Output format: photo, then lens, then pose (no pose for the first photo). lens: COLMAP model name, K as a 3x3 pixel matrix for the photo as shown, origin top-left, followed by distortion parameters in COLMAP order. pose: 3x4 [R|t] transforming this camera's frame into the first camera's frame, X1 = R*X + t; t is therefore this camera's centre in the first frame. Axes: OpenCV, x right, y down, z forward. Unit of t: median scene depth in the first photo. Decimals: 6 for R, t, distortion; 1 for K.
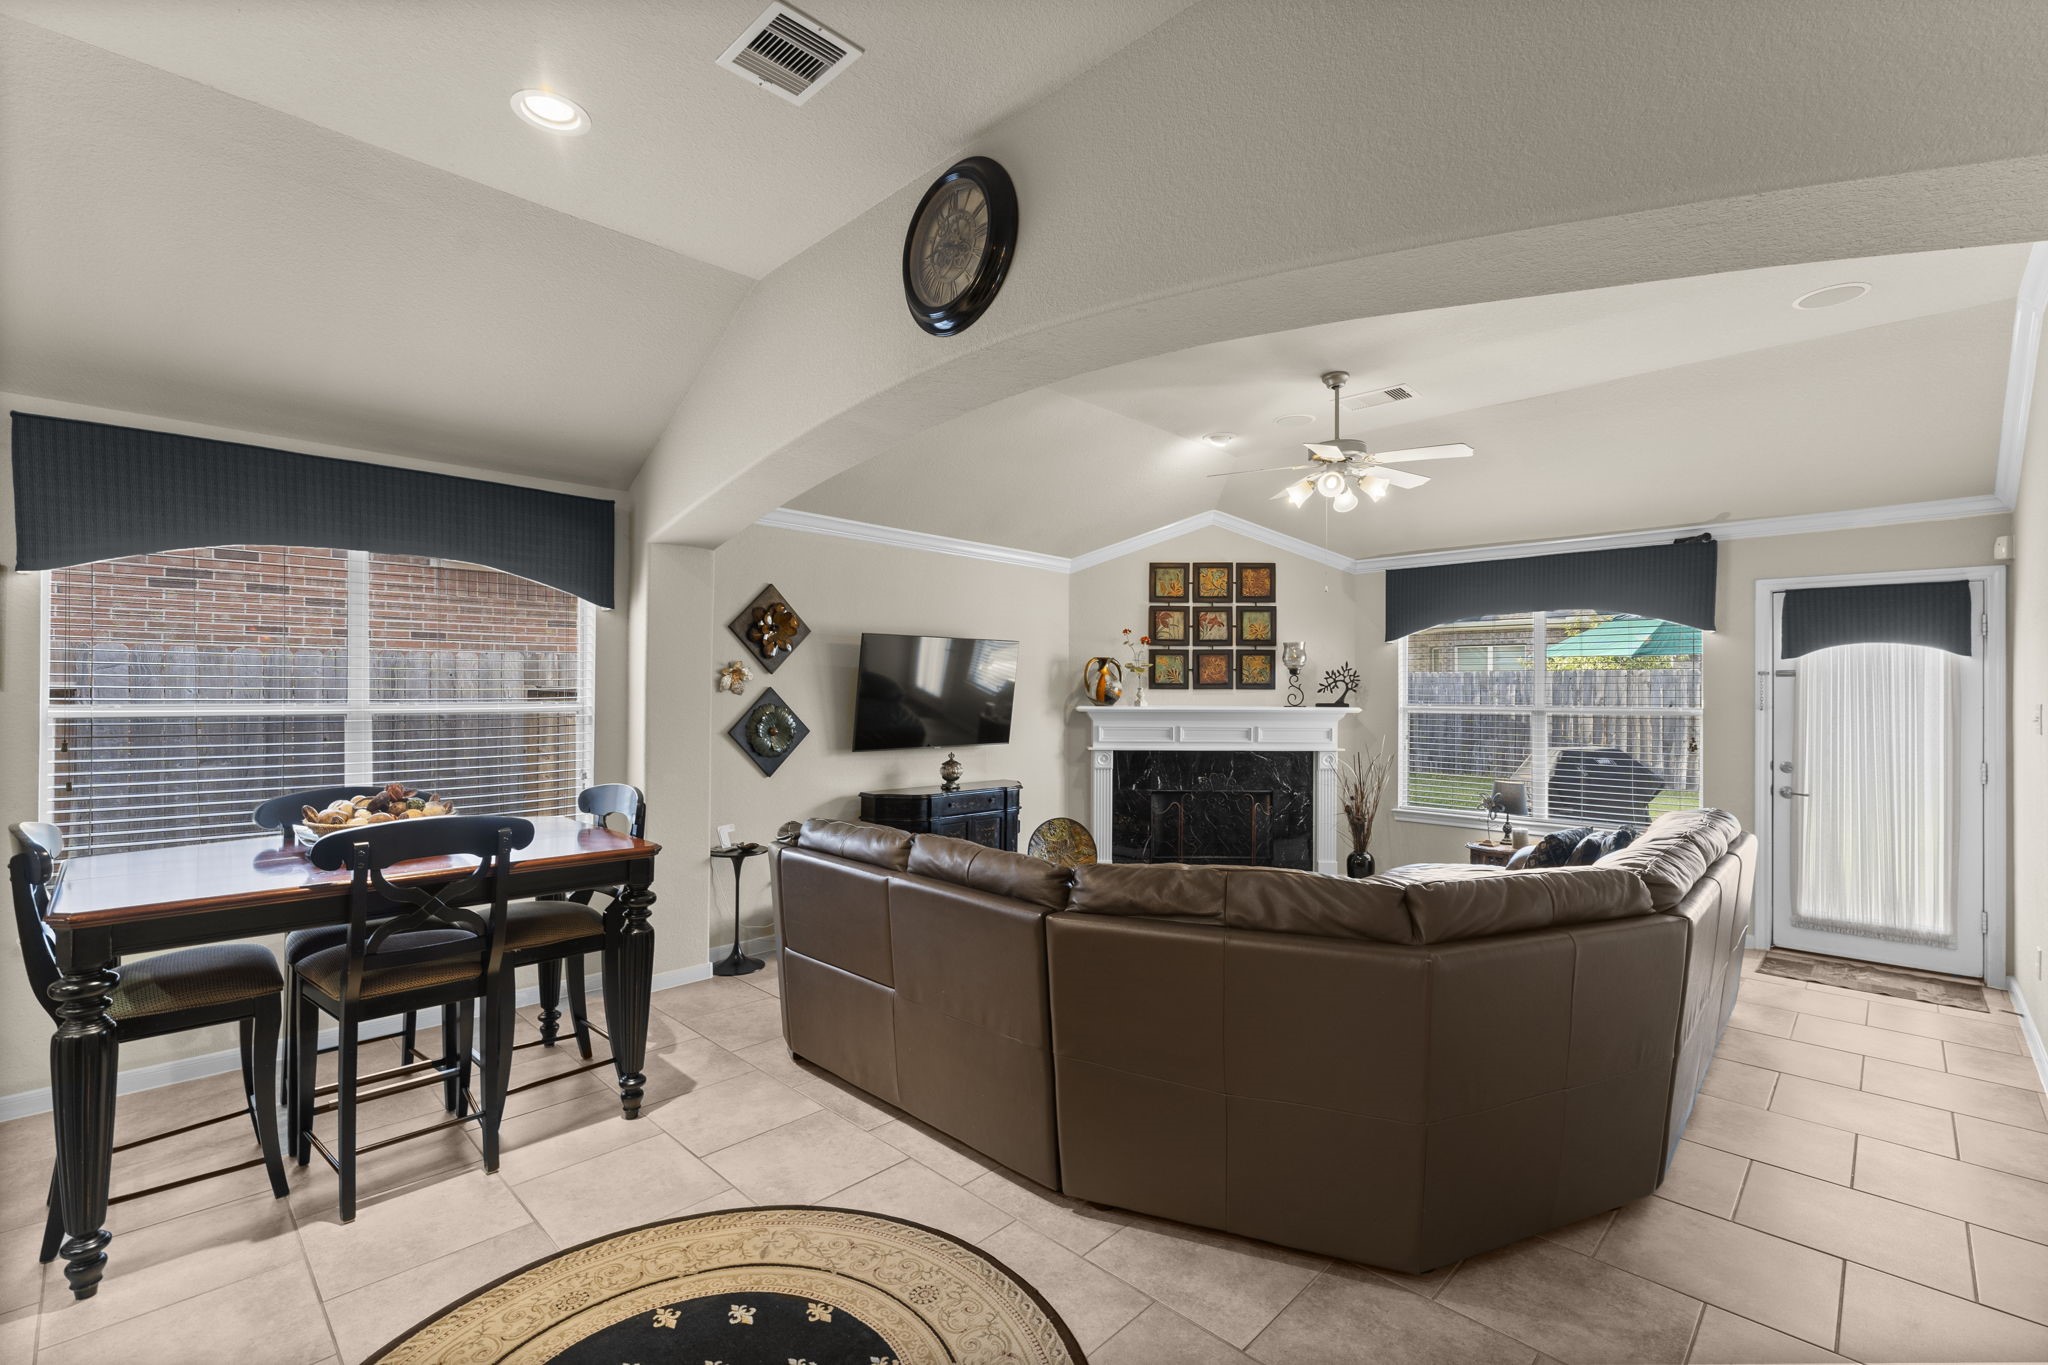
lens RADIAL K [[888.5, 0, 1021.1], [0, 888.5, 686.7], [0, 0, 1]] dist [-0.003239, 0.001070]
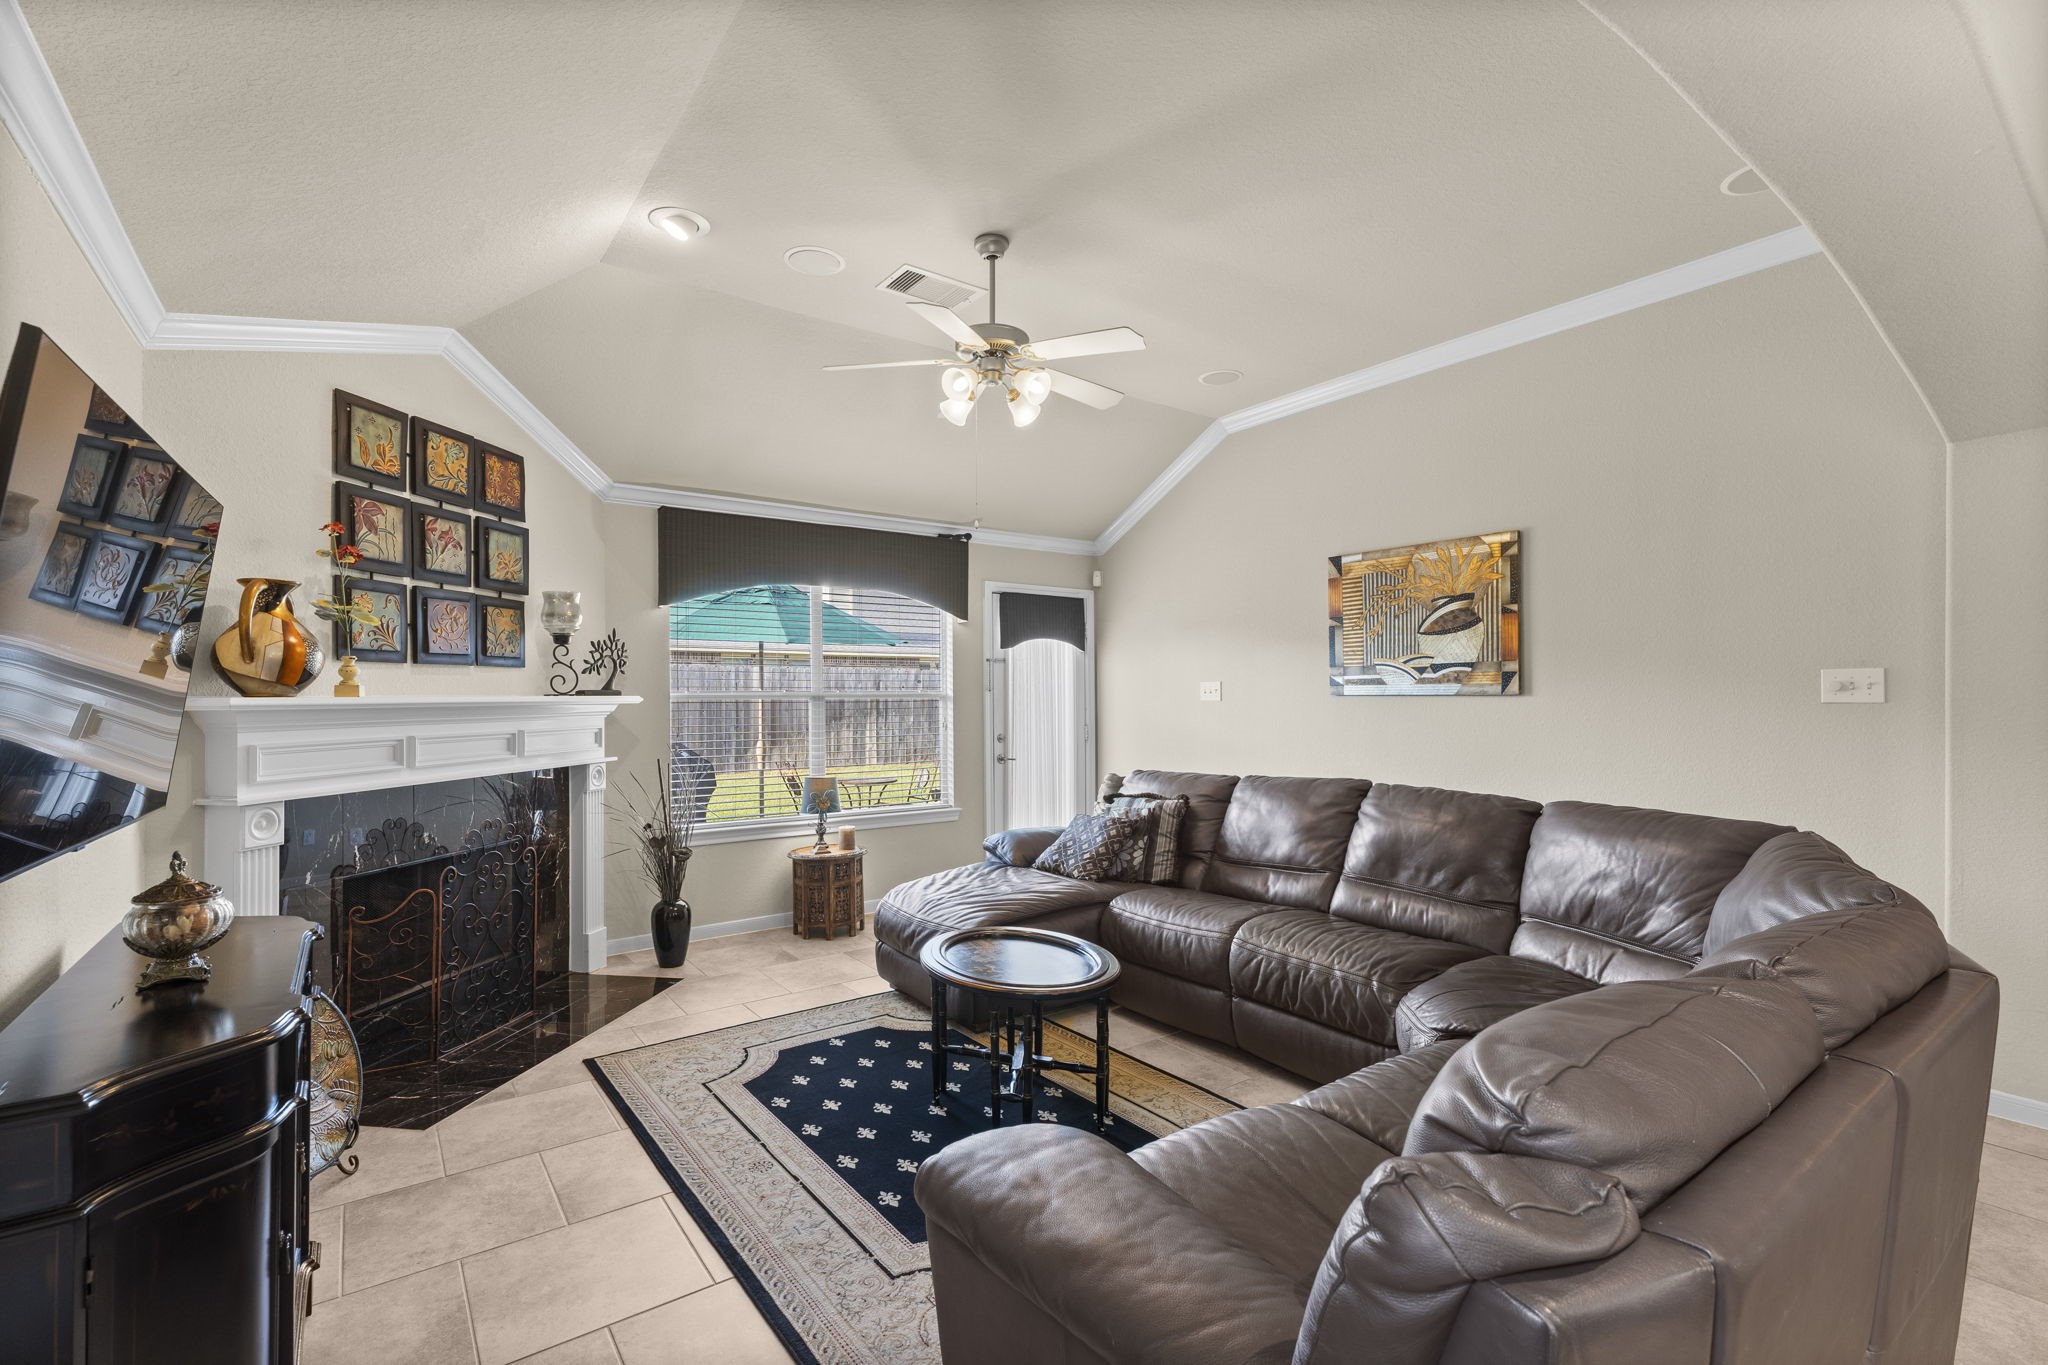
lens RADIAL K [[914.5, 0, 1023.5], [0, 914.5, 687.7], [0, 0, 1]] dist [0.004689, -0.000048]
pose [[0.161595, 0.000660, 0.986857, -0.322658], [-0.000790, 1.000000, -0.000539, 0.020144], [-0.986857, -0.000692, 0.161596, 0.679620]]
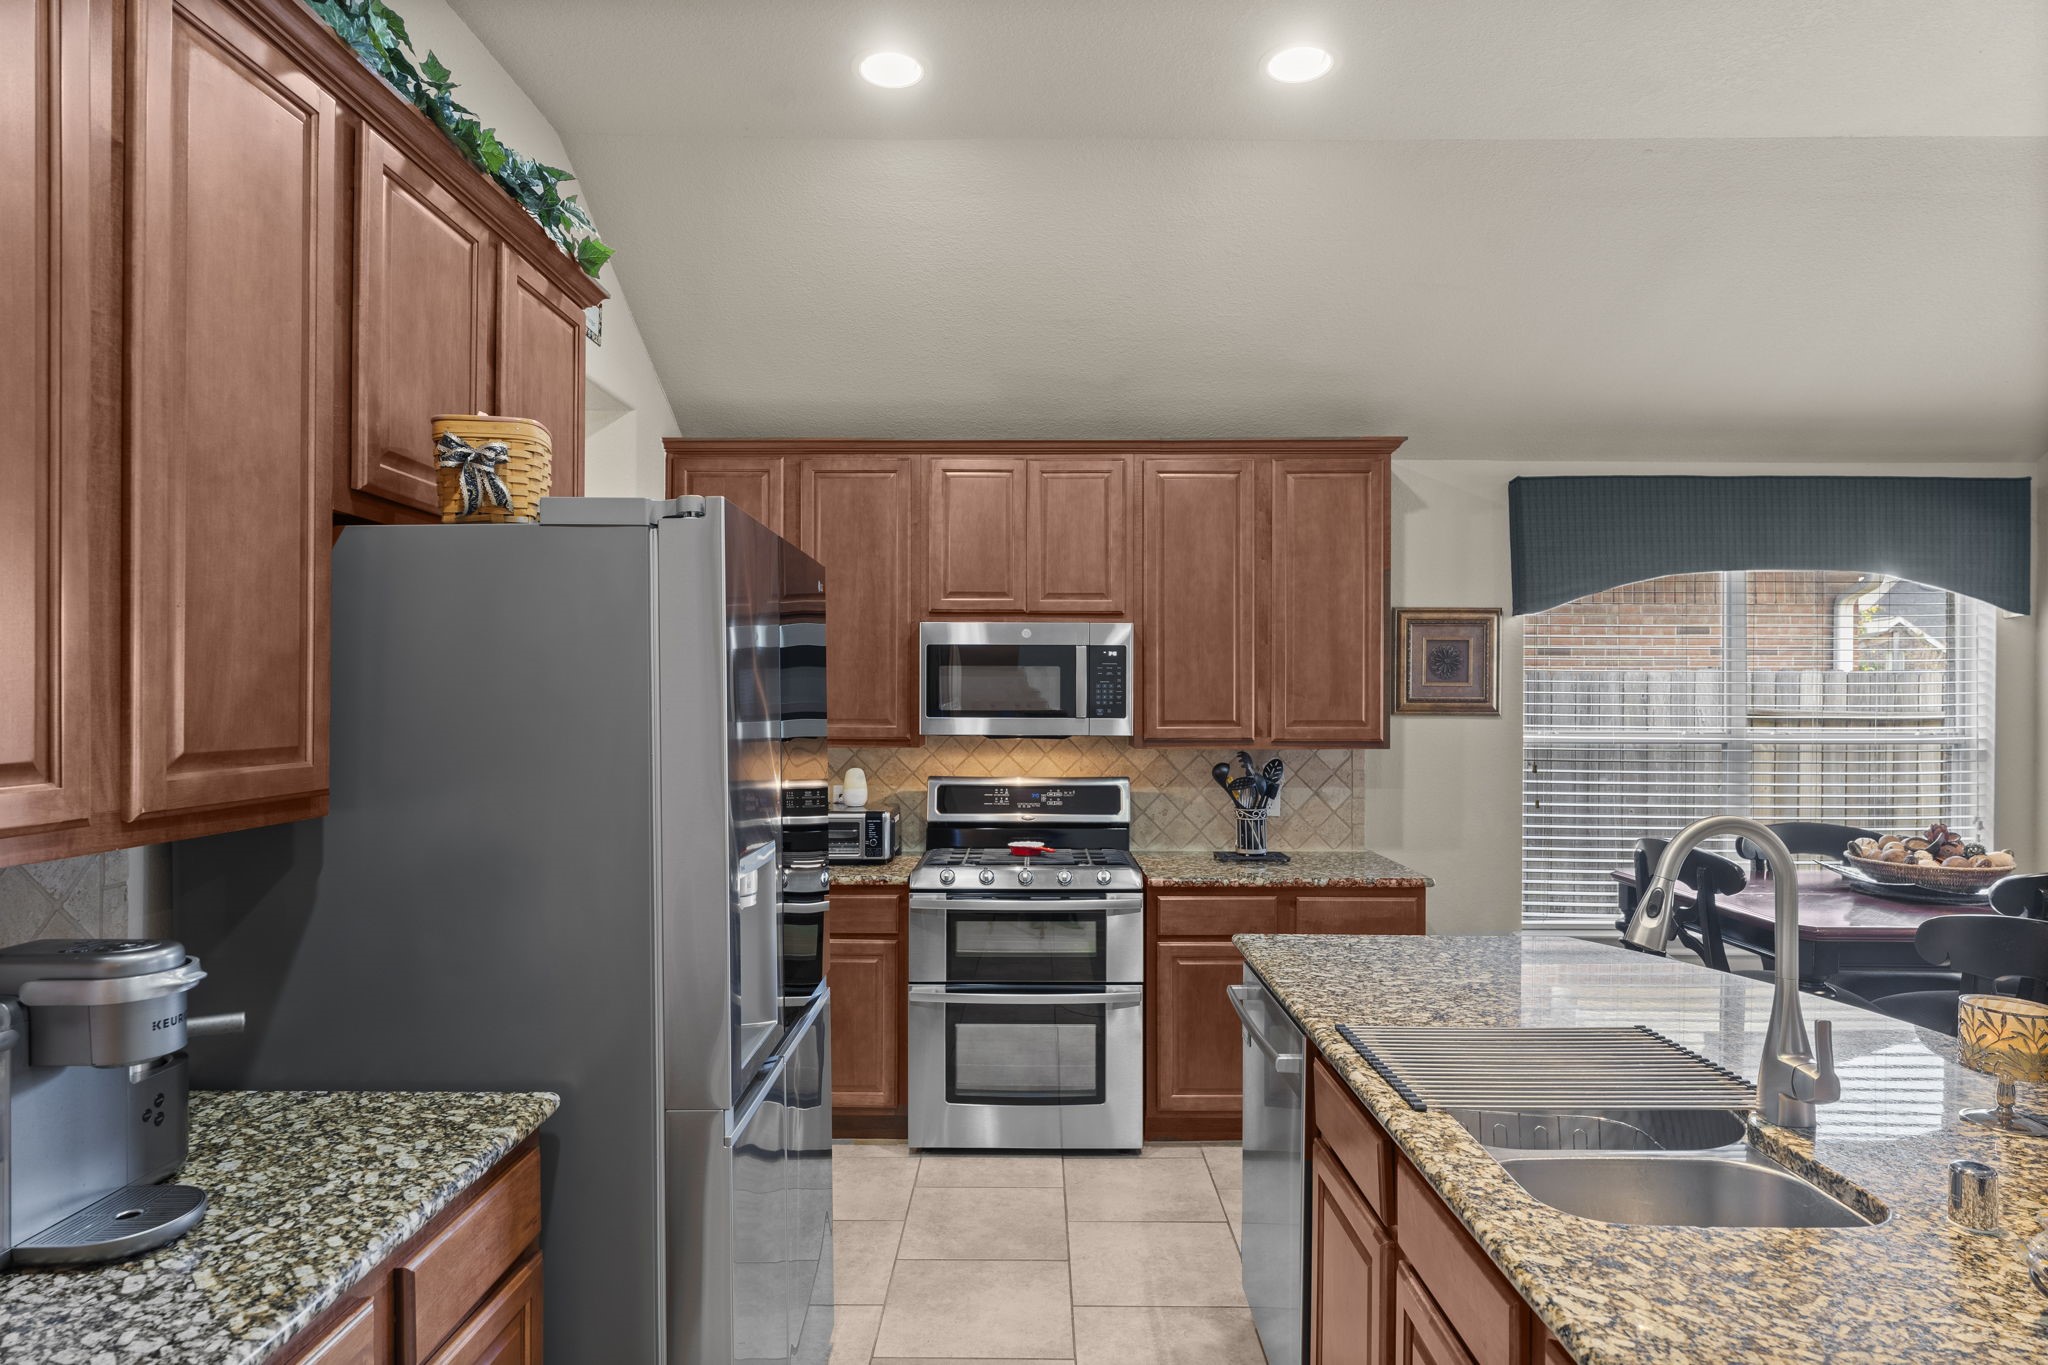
lens RADIAL K [[1146.5, 0, 1020.6], [0, 1146.5, 702.1], [0, 0, 1]] dist [-0.003558, 0.000983]
pose [[0.695475, -0.000540, -0.718550, -0.266681], [0.002579, 0.999995, 0.001745, -0.011157], [0.718546, -0.003066, 0.695473, -0.260031]]
